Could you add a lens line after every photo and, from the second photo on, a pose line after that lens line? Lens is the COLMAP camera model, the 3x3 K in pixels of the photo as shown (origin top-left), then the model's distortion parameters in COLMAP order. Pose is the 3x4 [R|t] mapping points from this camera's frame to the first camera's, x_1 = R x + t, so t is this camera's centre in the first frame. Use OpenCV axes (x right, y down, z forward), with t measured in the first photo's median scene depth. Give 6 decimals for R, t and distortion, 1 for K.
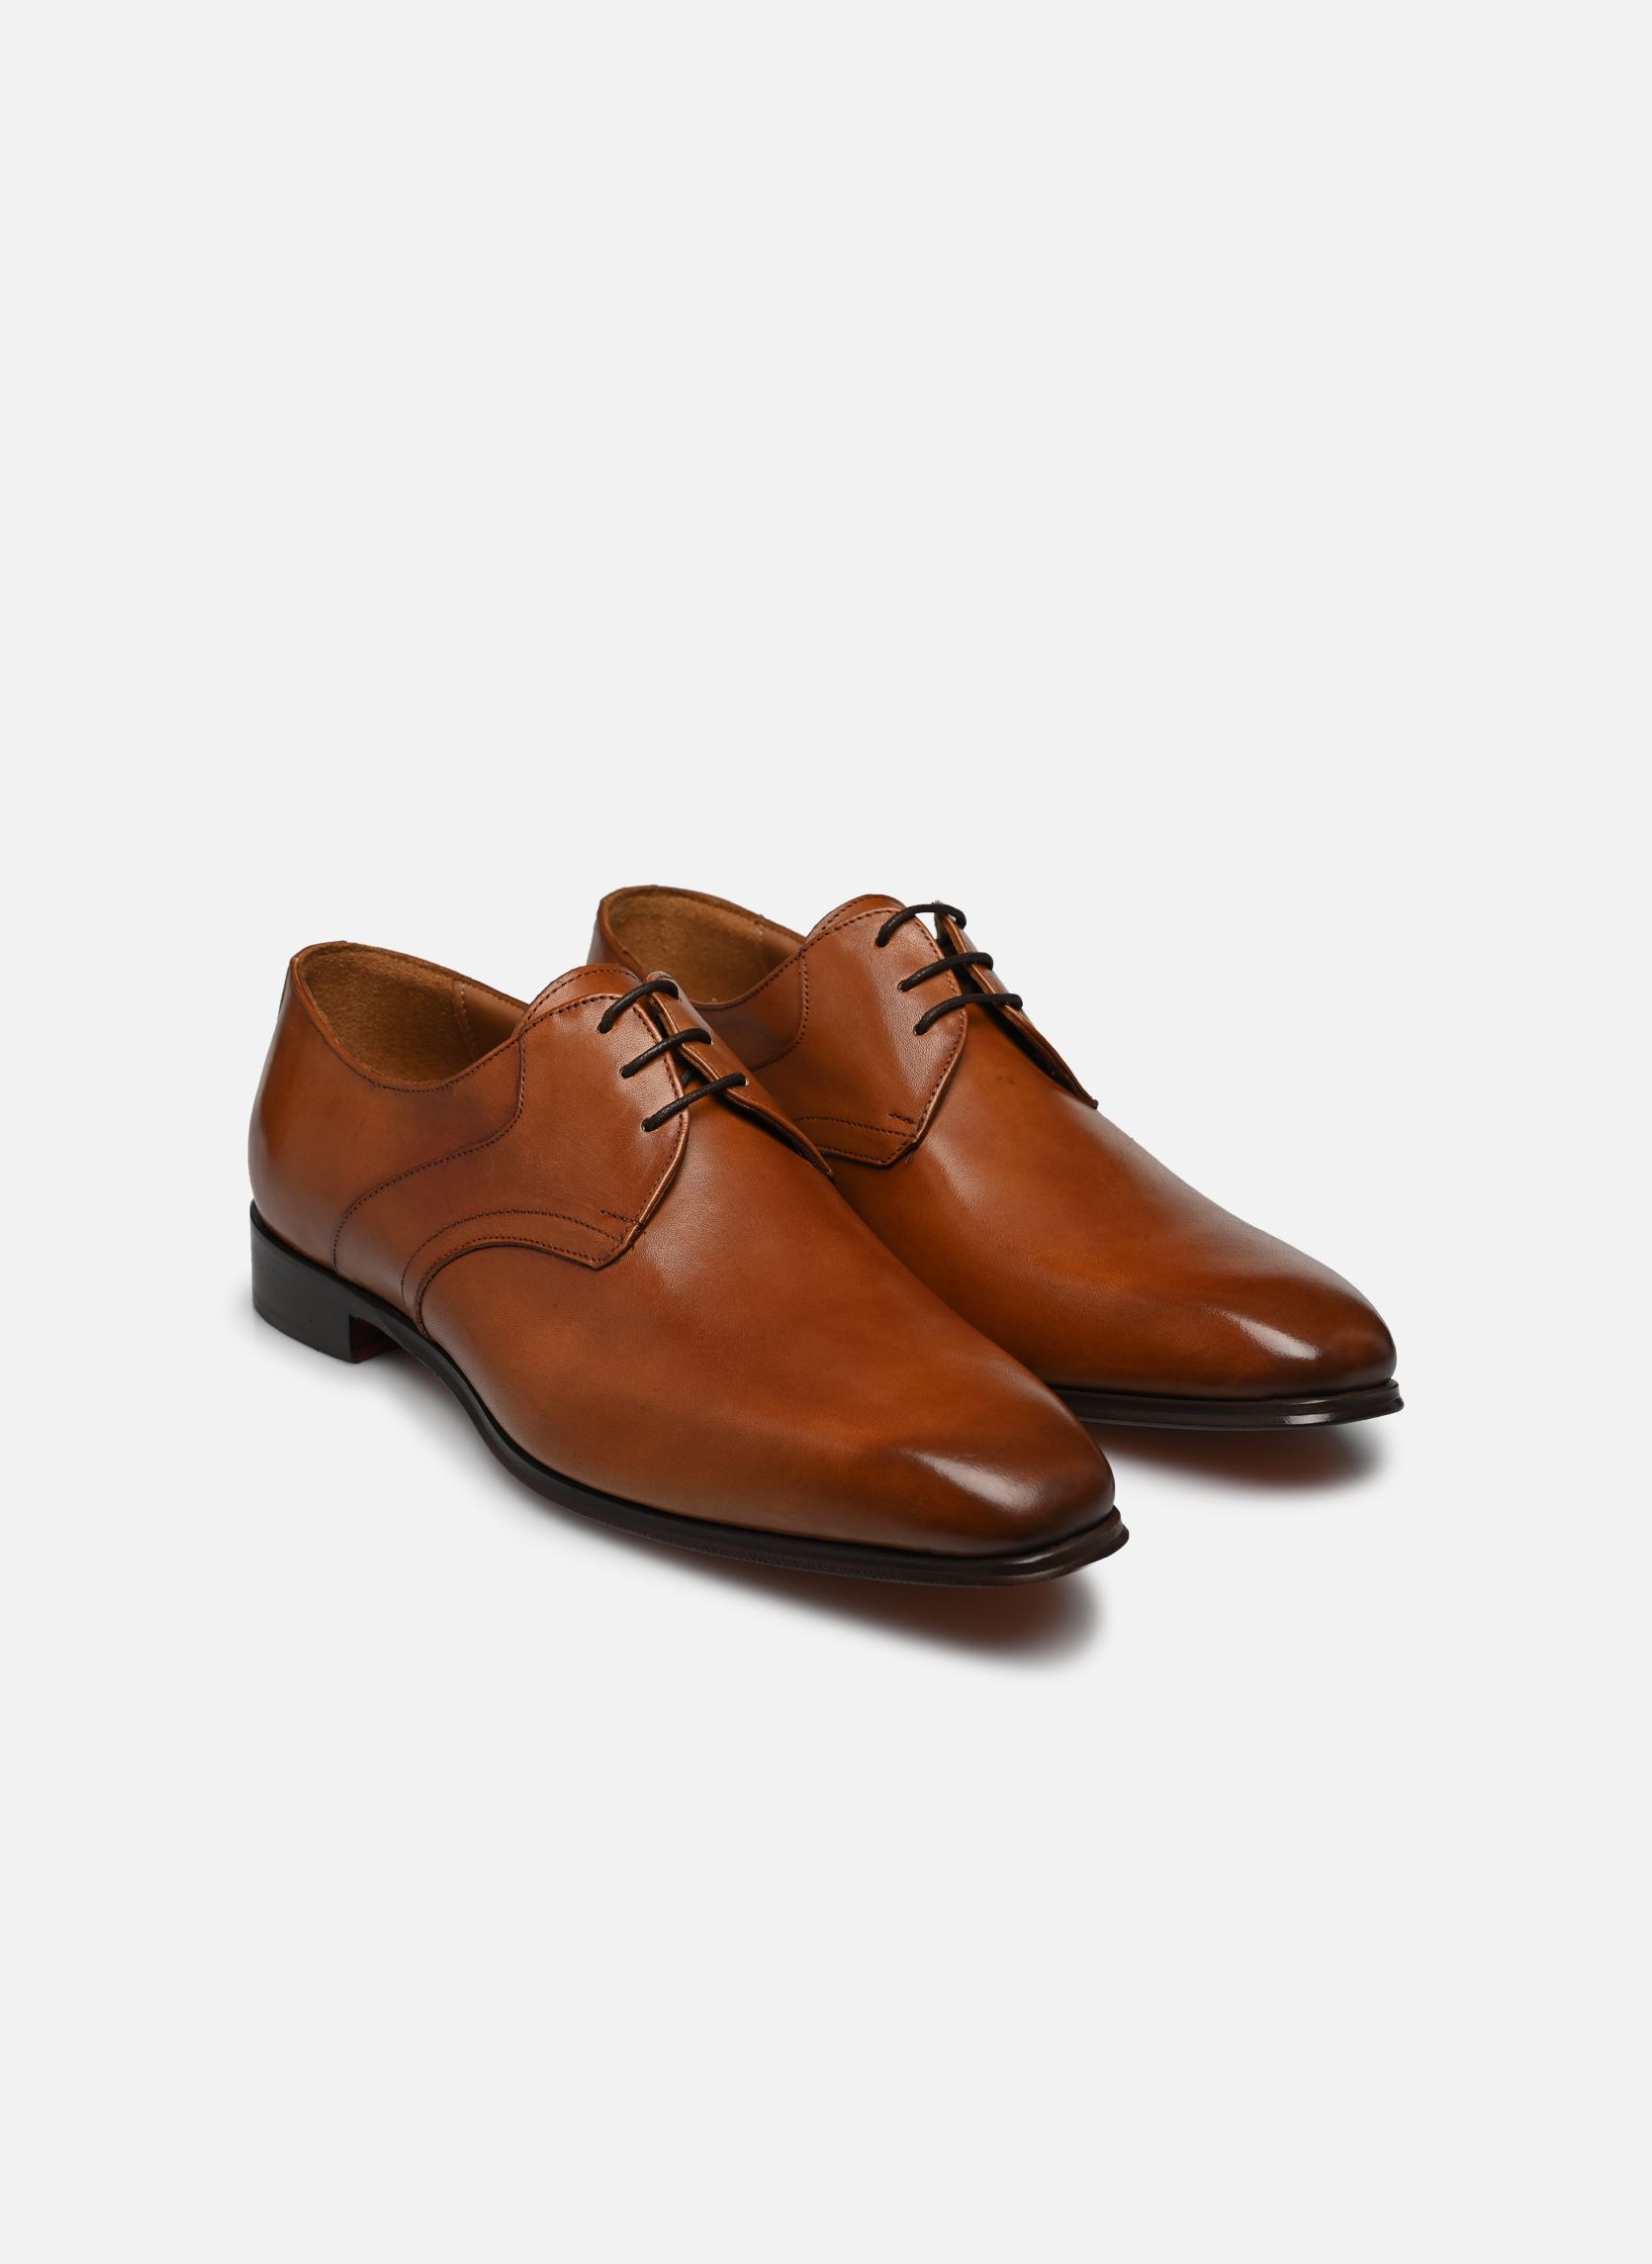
lens RADIAL K [[7293.1, 0, 825.3], [0, 7293.1, 1132.7], [0, 0, 1]] dist [-0.180397, 0.000000]
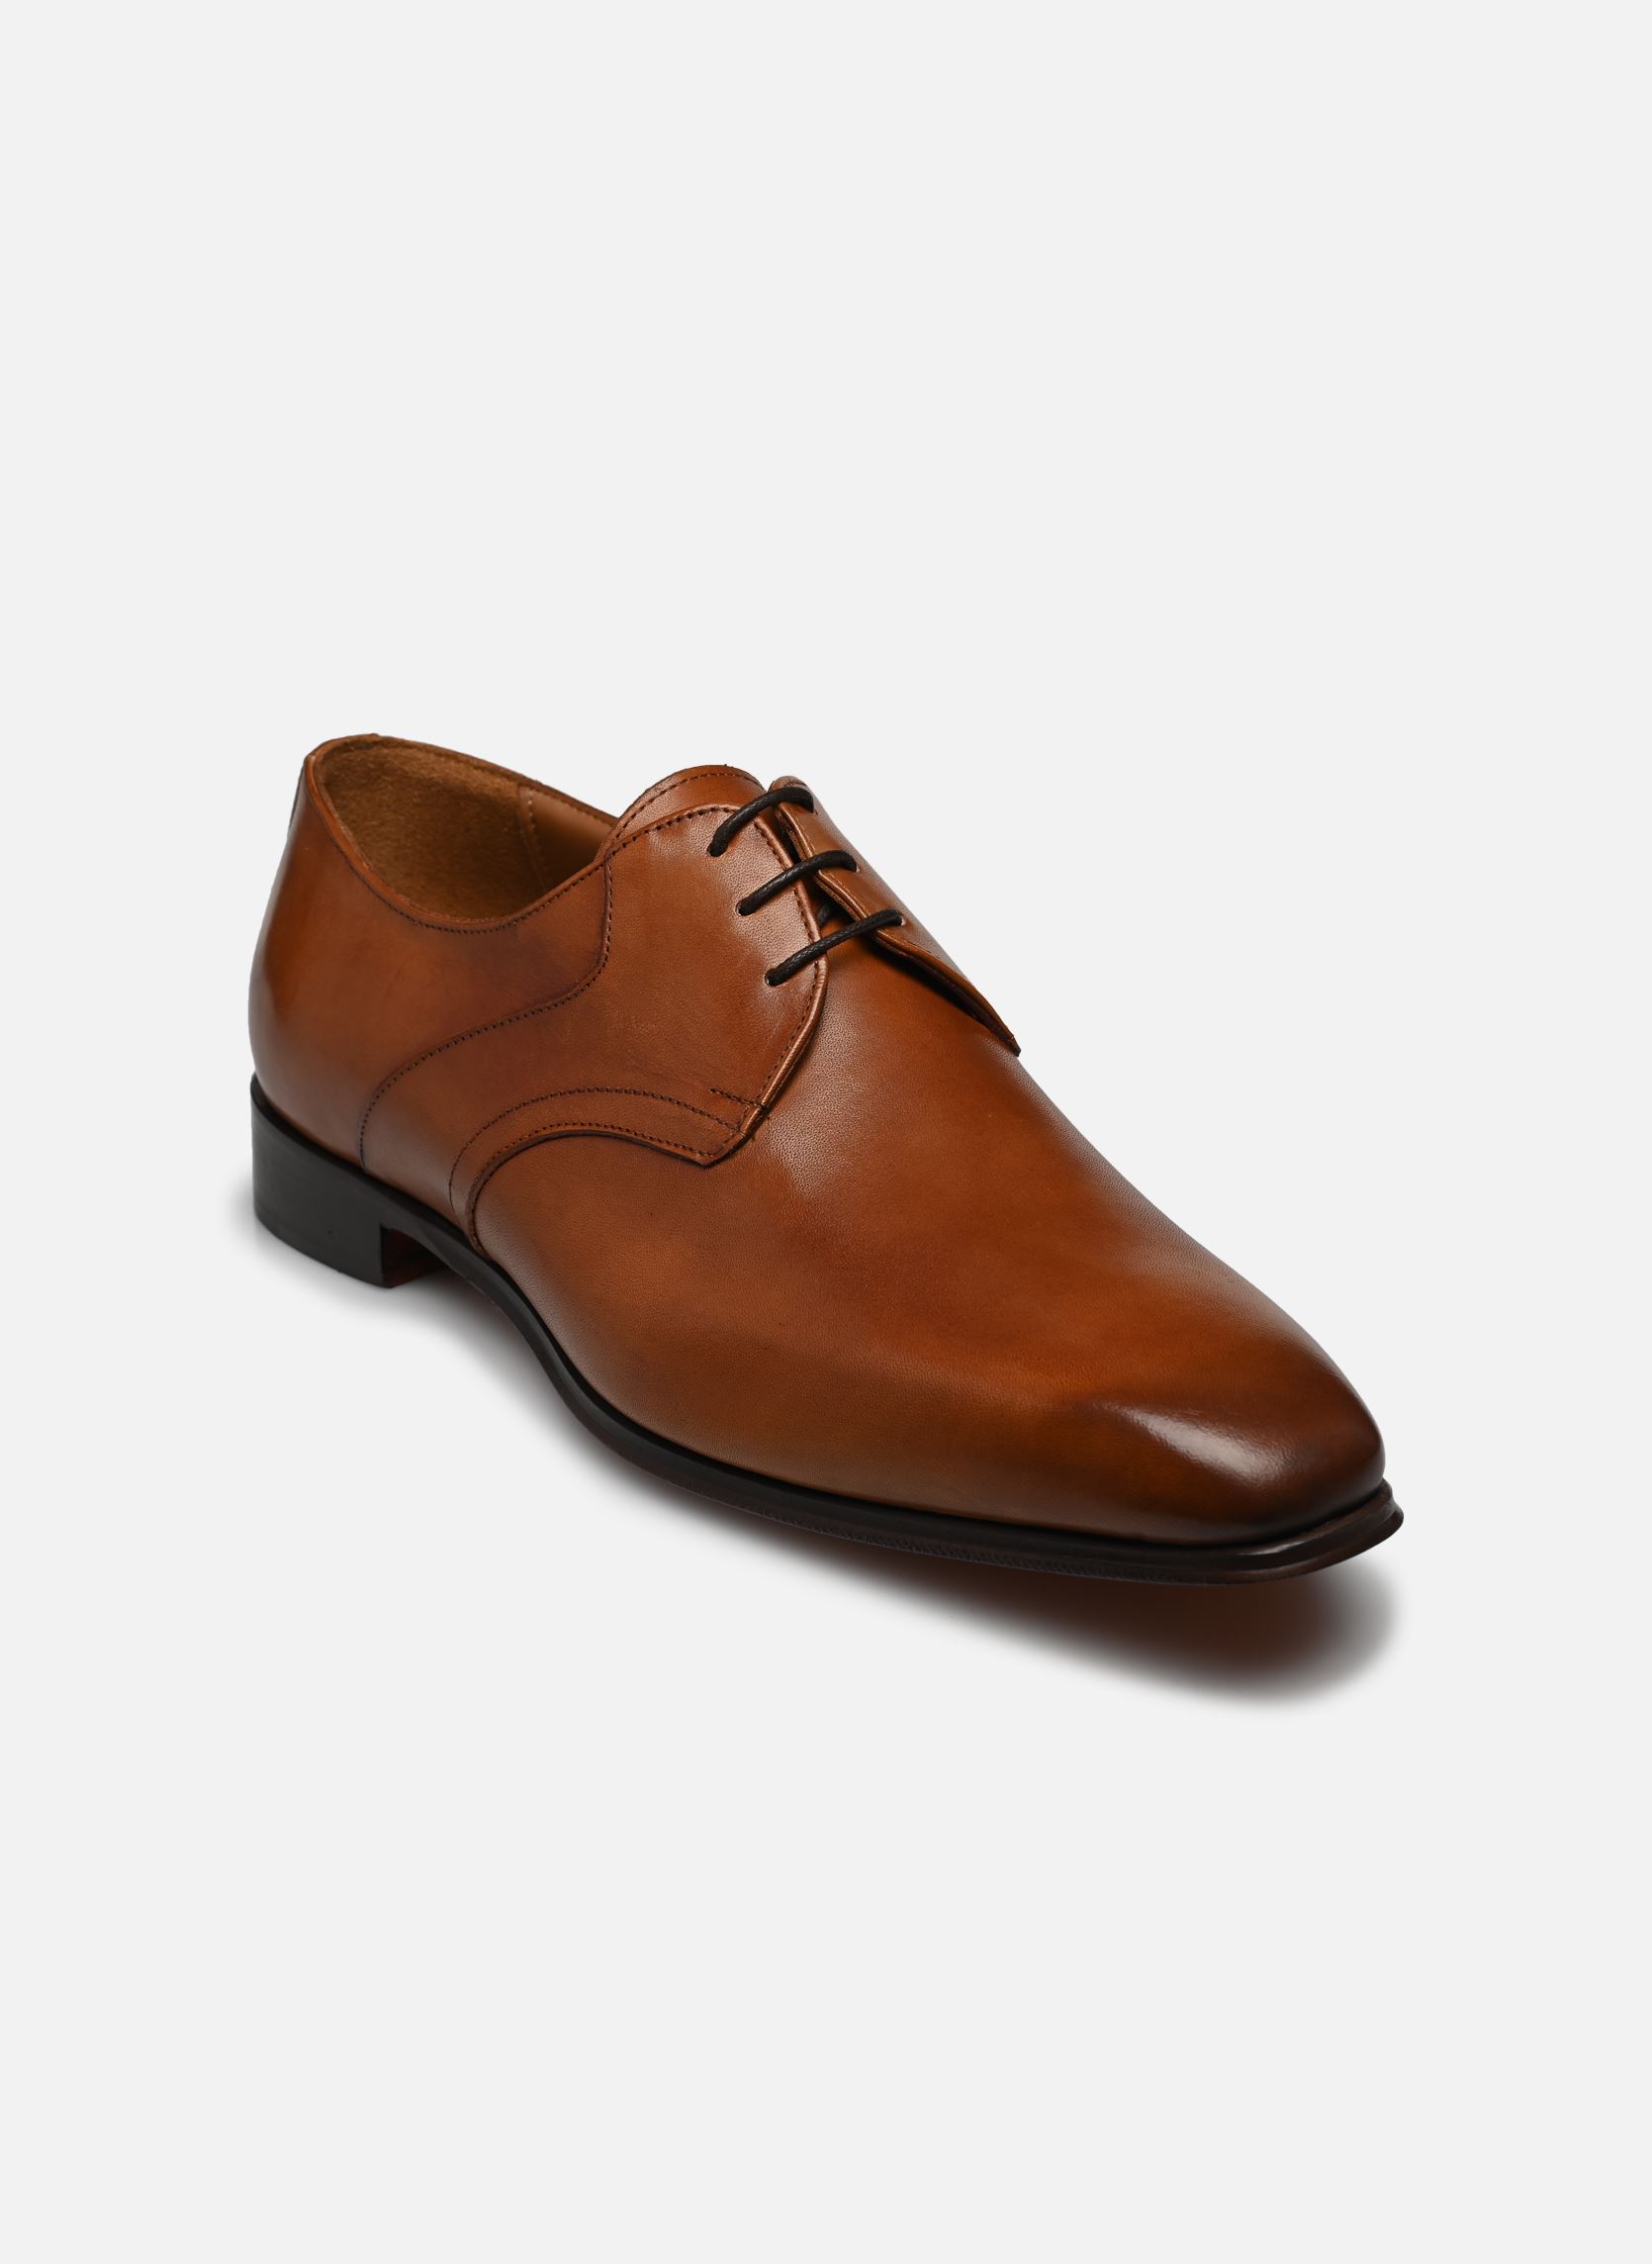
lens RADIAL K [[7293.1, 0, 826.8], [0, 7293.1, 1131.8], [0, 0, 1]] dist [-0.180397, 0.000000]
pose [[0.999803, 0.002903, -0.019652, -0.003710], [-0.002874, 0.999995, 0.001500, 0.013977], [0.019656, -0.001443, 0.999806, 0.238531]]
